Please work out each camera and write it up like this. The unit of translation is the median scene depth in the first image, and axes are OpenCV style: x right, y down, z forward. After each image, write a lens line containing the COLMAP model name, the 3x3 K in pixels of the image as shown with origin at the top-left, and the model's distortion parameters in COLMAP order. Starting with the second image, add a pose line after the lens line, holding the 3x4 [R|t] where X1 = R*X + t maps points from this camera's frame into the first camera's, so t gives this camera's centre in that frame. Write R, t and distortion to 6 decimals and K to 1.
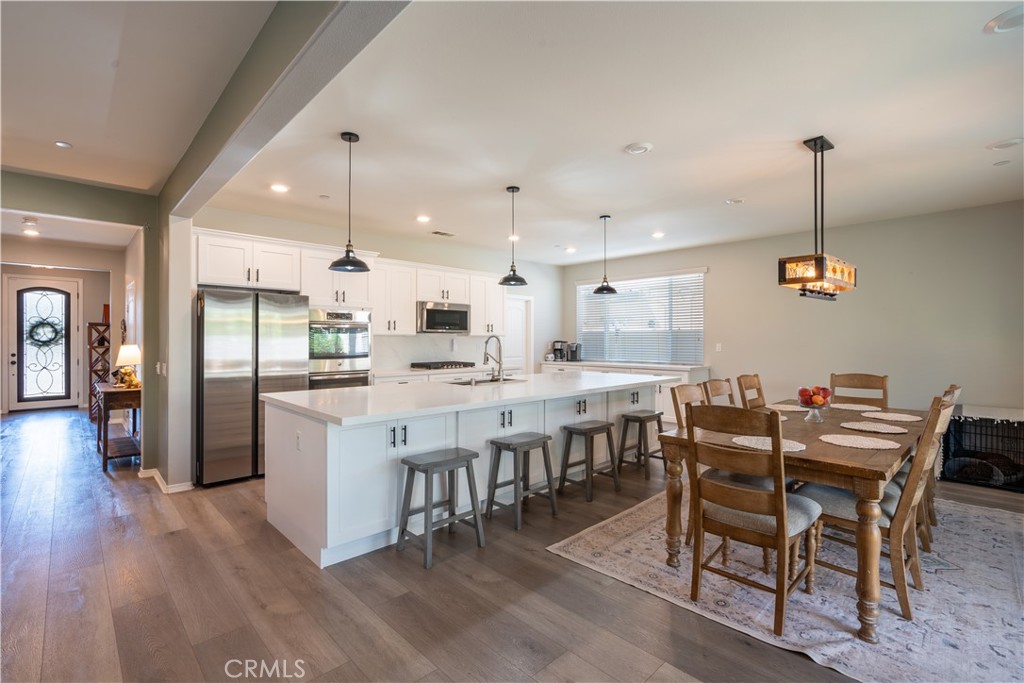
lens RADIAL K [[466.5, 0, 515.5], [0, 466.5, 340.4], [0, 0, 1]] dist [-0.007771, 0.000242]
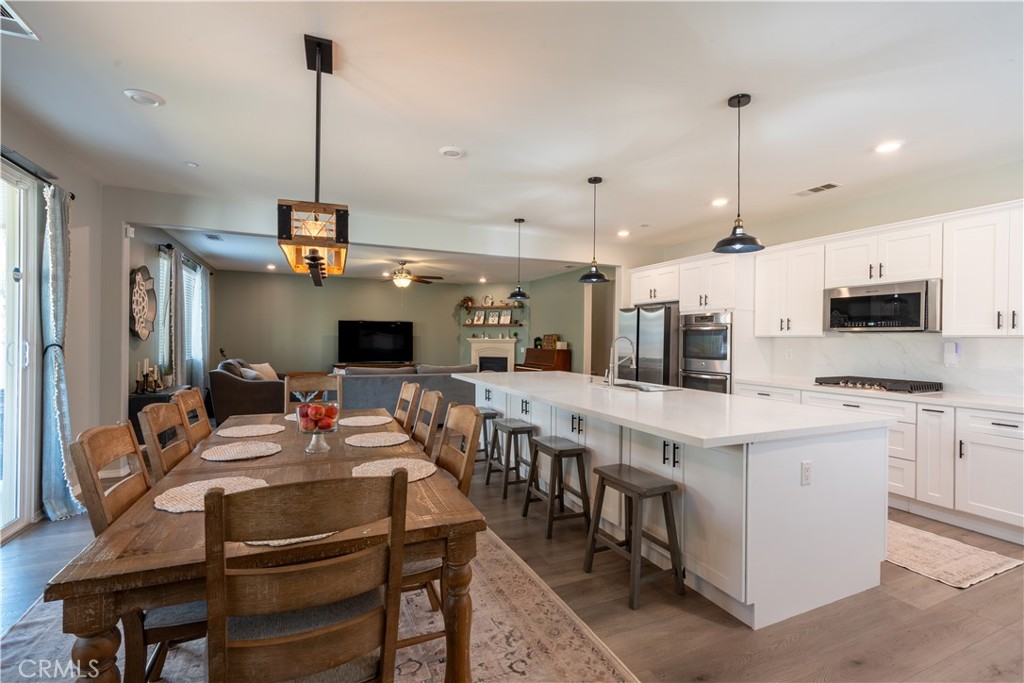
lens RADIAL K [[457.5, 0, 513.1], [0, 457.5, 339.6], [0, 0, 1]] dist [-0.005885, 0.000529]
pose [[-0.349651, -0.002346, -0.936877, 0.621959], [-0.011226, 0.999936, 0.001686, -0.001699], [0.936813, 0.011107, -0.349655, 0.793951]]
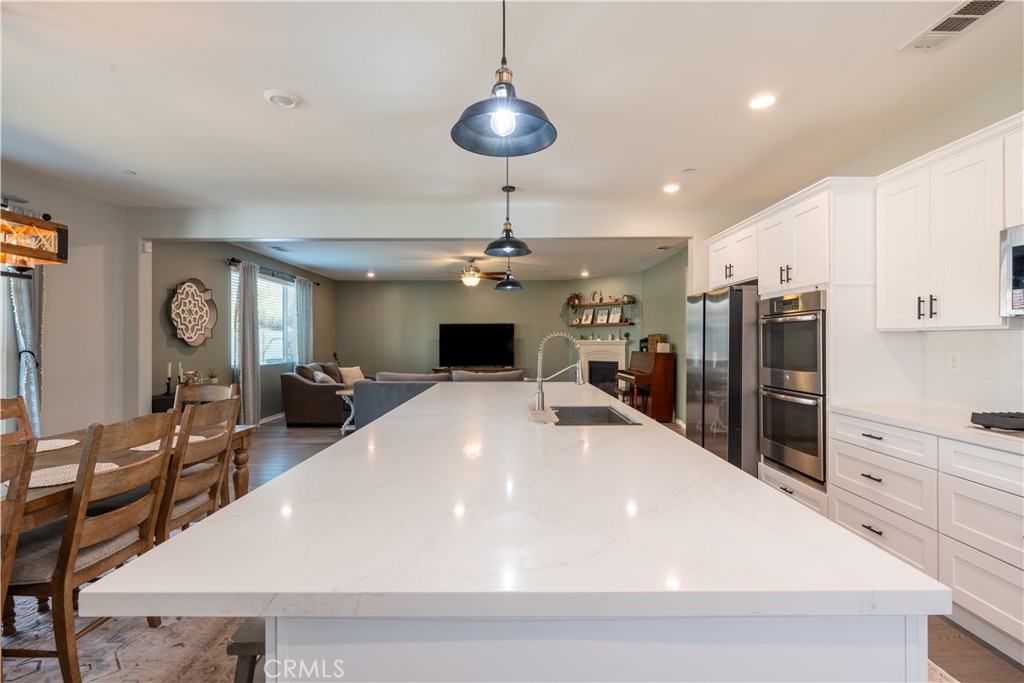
lens RADIAL K [[457.5, 0, 513.1], [0, 457.5, 339.6], [0, 0, 1]] dist [-0.005885, 0.000529]
pose [[-0.696619, -0.000051, -0.717441, 0.292089], [0.001329, 0.999998, -0.001361, -0.001949], [0.717440, -0.001902, -0.696618, 0.971636]]
